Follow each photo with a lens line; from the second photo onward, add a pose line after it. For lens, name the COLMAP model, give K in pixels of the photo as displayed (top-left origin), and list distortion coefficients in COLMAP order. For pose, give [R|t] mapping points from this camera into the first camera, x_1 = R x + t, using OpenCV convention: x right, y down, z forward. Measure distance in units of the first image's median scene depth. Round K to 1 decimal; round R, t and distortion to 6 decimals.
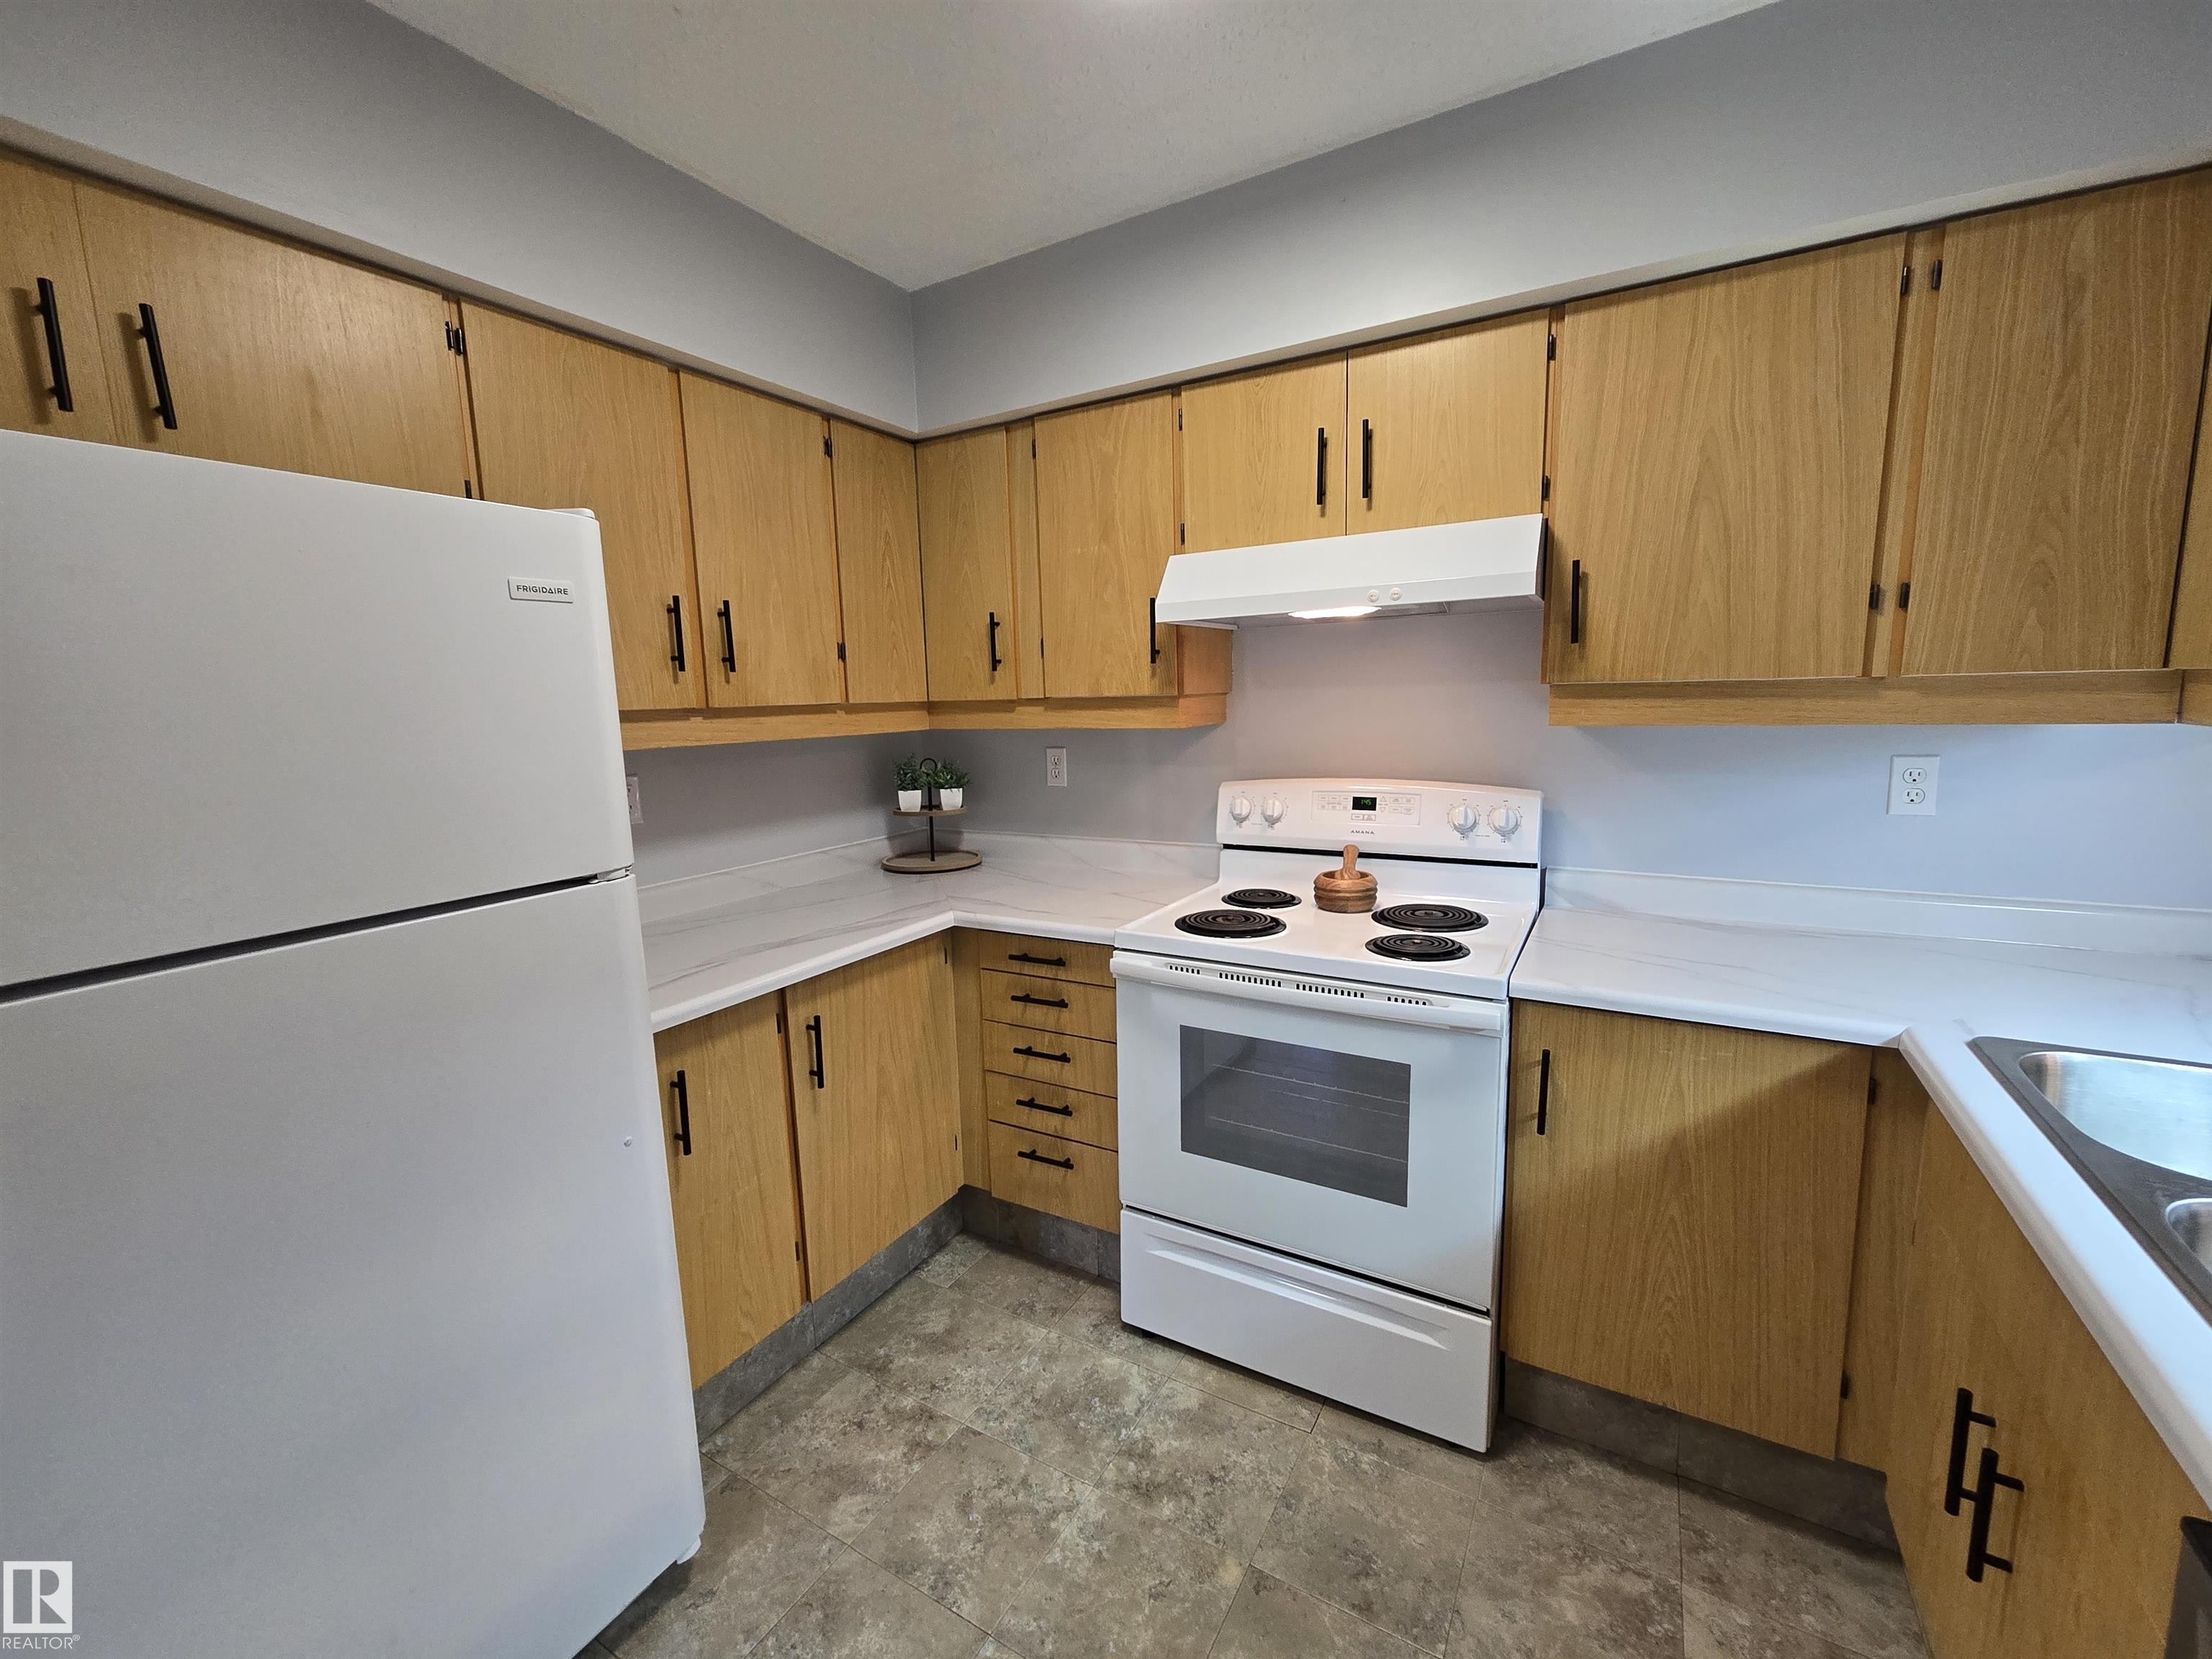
lens RADIAL K [[910.9, 0, 1107.3], [0, 910.9, 826.9], [0, 0, 1]] dist [0.001077, 0.001208]
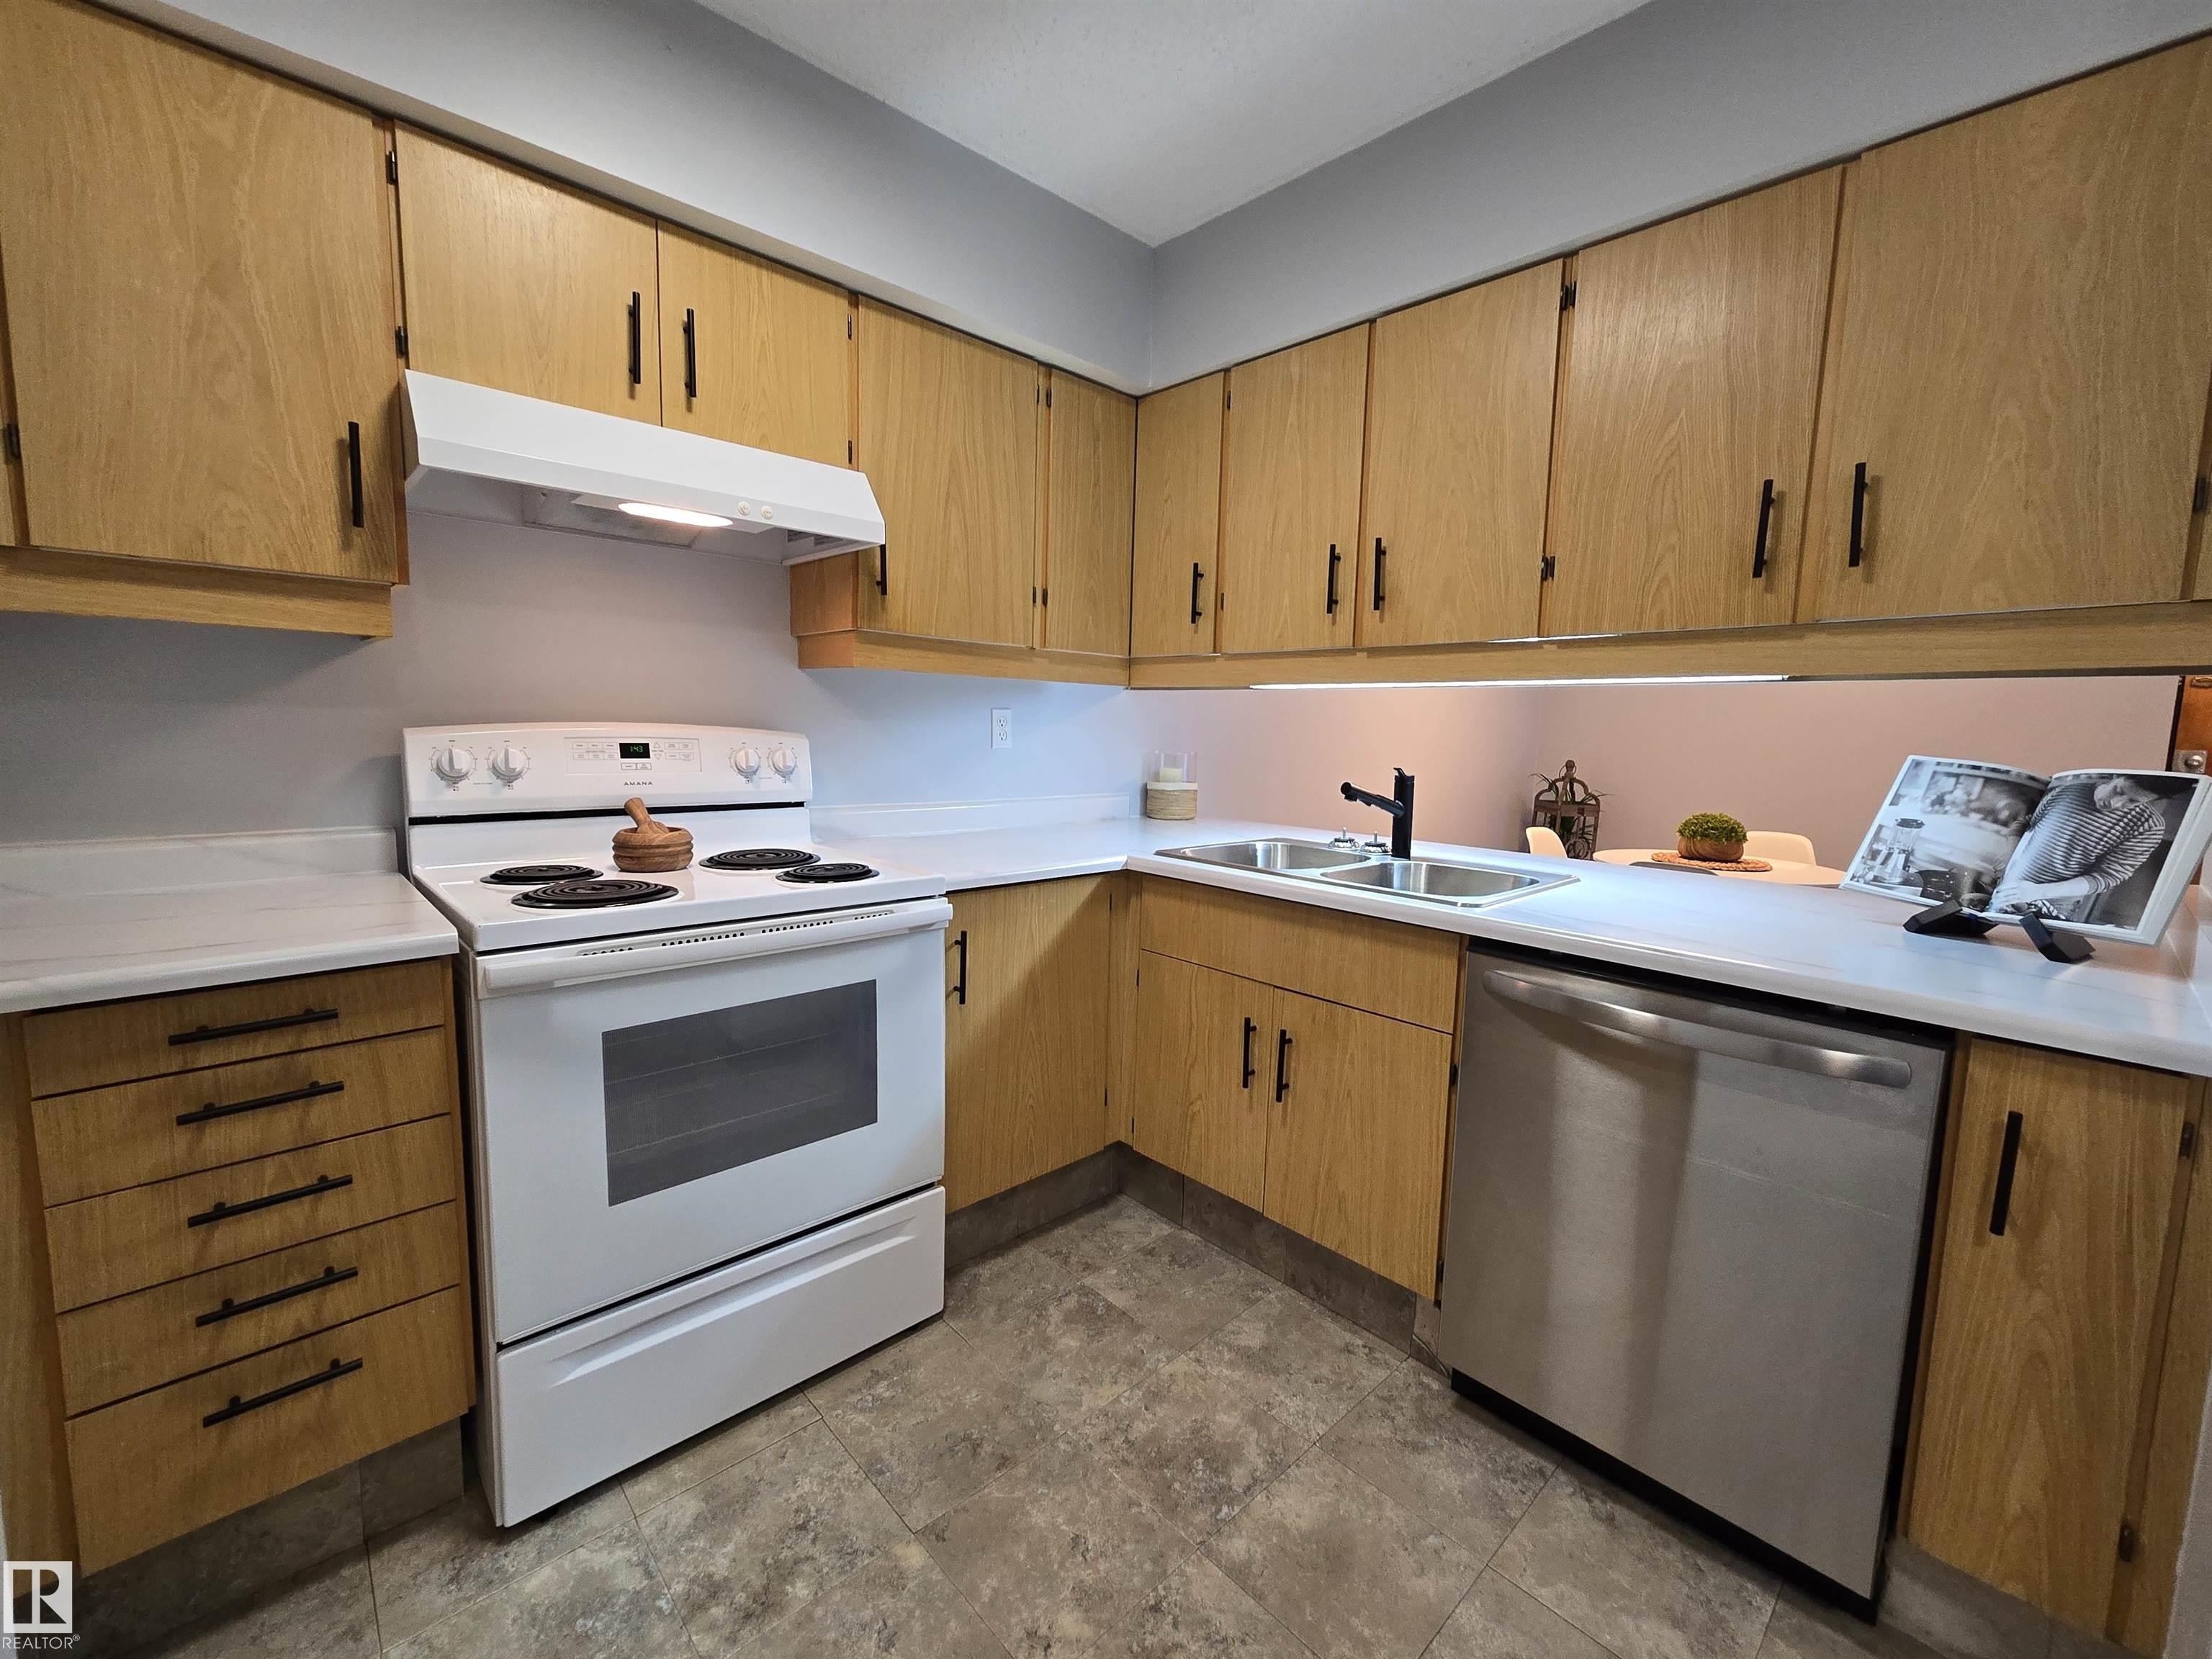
lens RADIAL K [[910.9, 0, 1105.3], [0, 910.9, 825.5], [0, 0, 1]] dist [0.001077, 0.001208]
pose [[0.281648, -0.071670, 0.956837, -0.511908], [0.105632, 0.993461, 0.043320, 0.065704], [-0.953686, 0.088871, 0.287377, 0.403616]]
